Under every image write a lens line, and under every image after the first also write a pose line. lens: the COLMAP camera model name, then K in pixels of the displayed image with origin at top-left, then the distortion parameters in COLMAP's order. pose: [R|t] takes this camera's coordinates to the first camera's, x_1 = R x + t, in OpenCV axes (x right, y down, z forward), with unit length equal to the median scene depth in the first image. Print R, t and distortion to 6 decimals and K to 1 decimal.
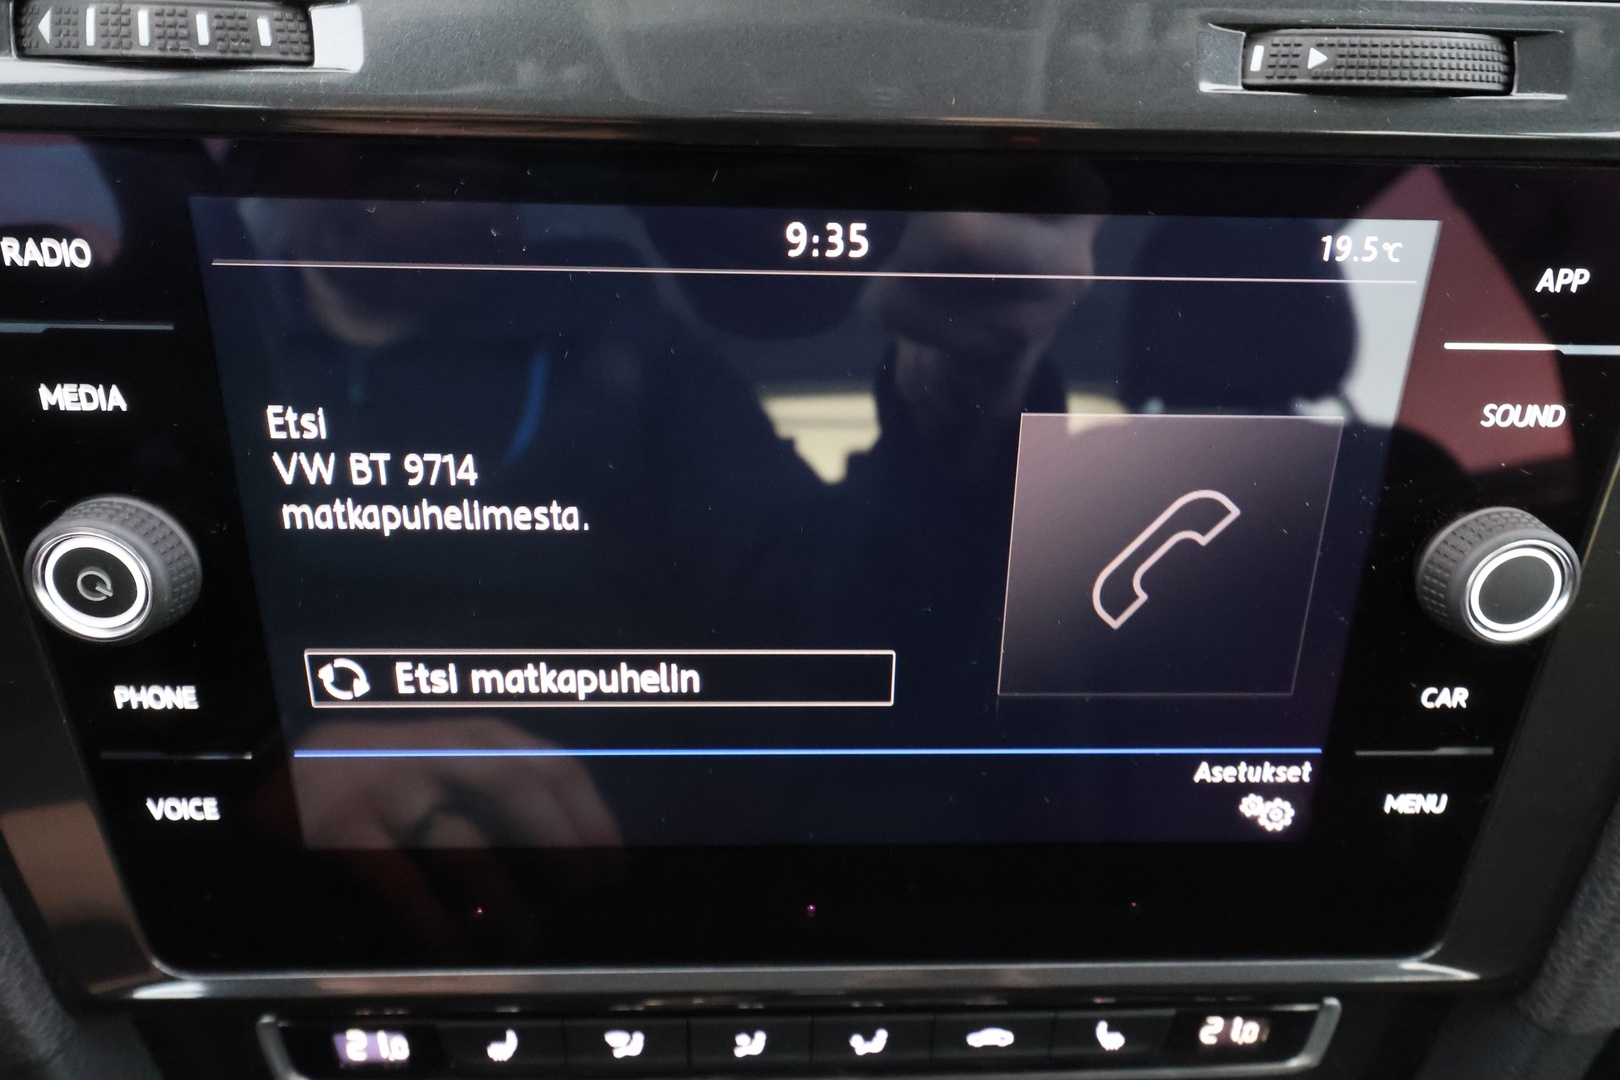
lens RADIAL K [[1052.9, 0, 810.0], [0, 1052.9, 540.0], [0, 0, 1]] dist [0.002151, 0.001941]
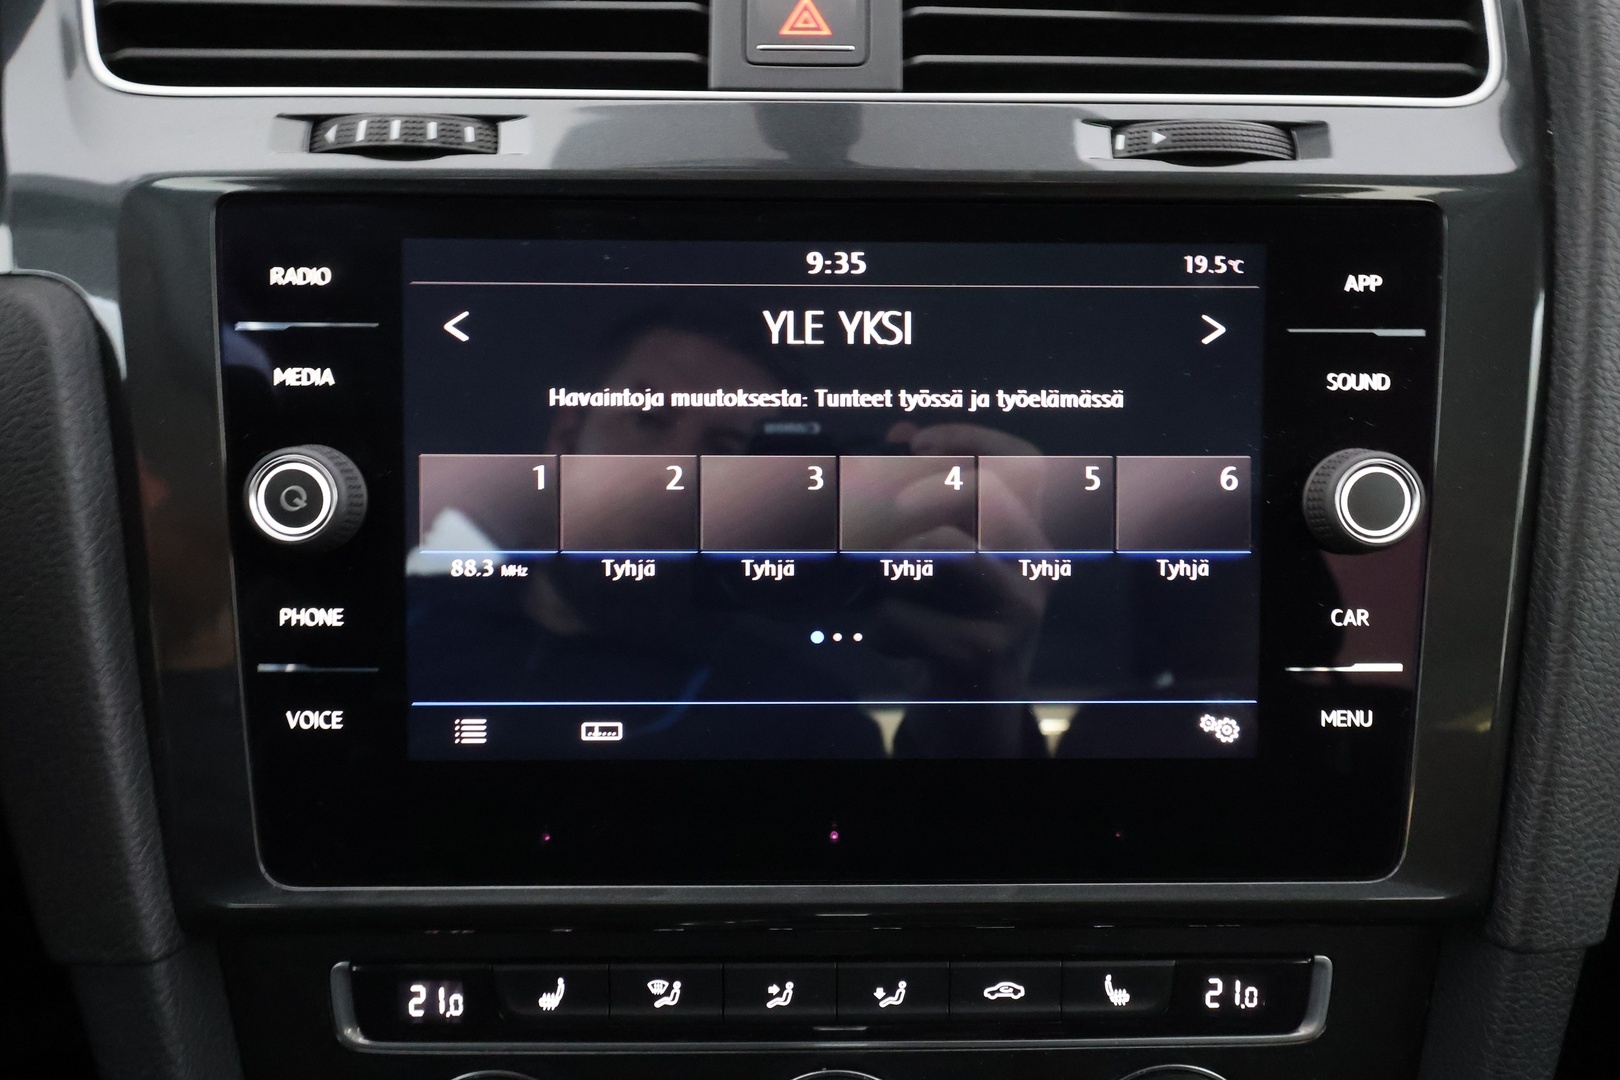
lens RADIAL K [[1052.9, 0, 810.0], [0, 1052.9, 540.0], [0, 0, 1]] dist [0.002151, 0.001941]
pose [[0.999666, -0.015328, -0.020823, 0.004329], [0.007681, 0.945032, -0.326888, 0.527277], [0.024689, 0.326619, 0.944834, -0.227460]]
